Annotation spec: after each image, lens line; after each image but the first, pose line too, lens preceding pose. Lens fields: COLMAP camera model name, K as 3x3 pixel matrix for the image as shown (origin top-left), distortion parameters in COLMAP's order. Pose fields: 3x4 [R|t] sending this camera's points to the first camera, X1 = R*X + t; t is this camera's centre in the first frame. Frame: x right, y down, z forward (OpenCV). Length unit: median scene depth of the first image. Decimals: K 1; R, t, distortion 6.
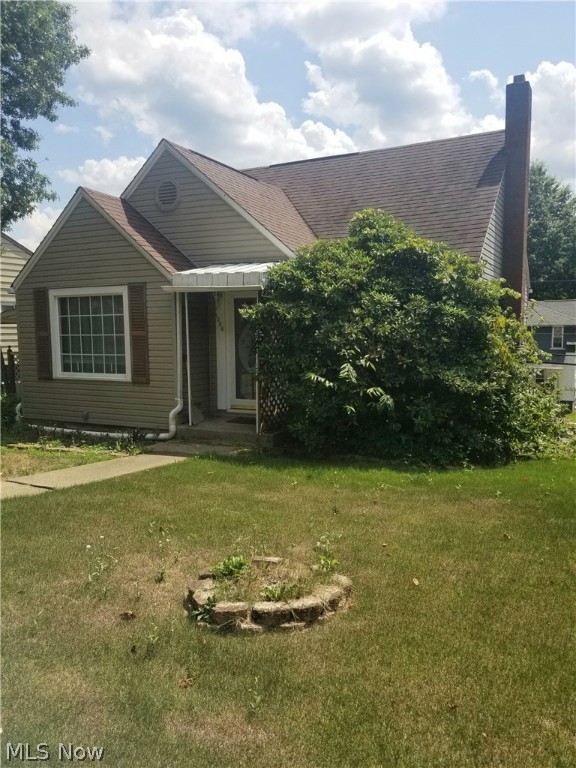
lens RADIAL K [[584.0, 0, 288.0], [0, 584.0, 384.0], [0, 0, 1]] dist [0.047729, 0.000835]
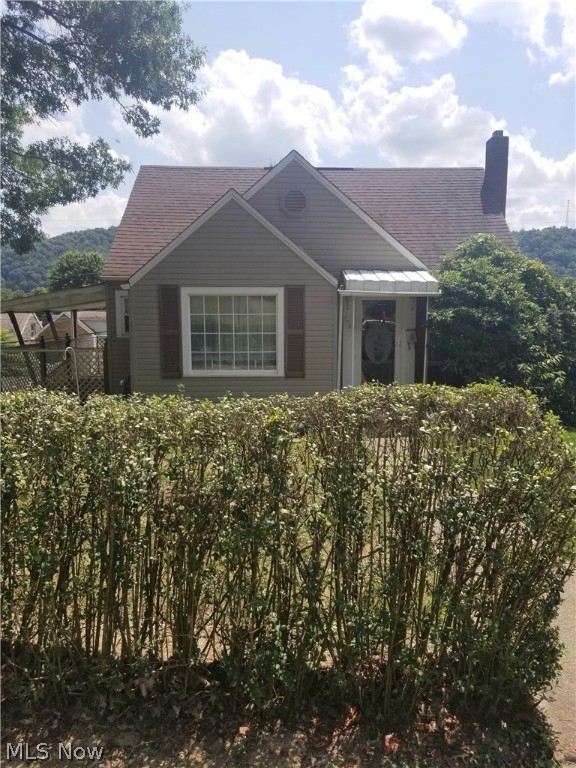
lens RADIAL K [[614.7, 0, 288.0], [0, 614.7, 384.0], [0, 0, 1]] dist [0.057468, -0.002510]
pose [[0.887302, -0.044558, 0.459032, -0.769560], [0.036035, 0.998977, 0.027315, -0.020329], [-0.459779, -0.007696, 0.888000, -0.006615]]
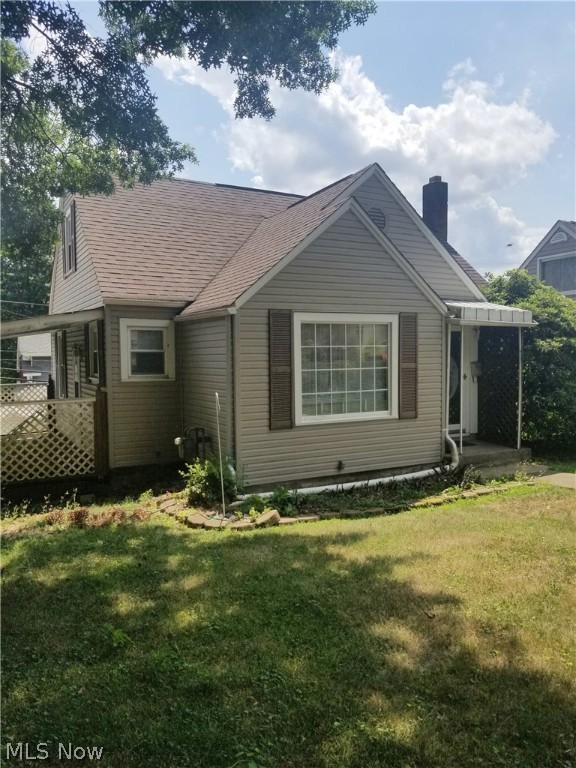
lens RADIAL K [[614.7, 0, 288.0], [0, 614.7, 384.0], [0, 0, 1]] dist [0.057468, -0.002510]
pose [[0.569361, -0.037409, 0.821236, -1.144663], [0.085655, 0.996226, -0.014004, -0.057508], [-0.817613, 0.078316, 0.570417, 0.575919]]
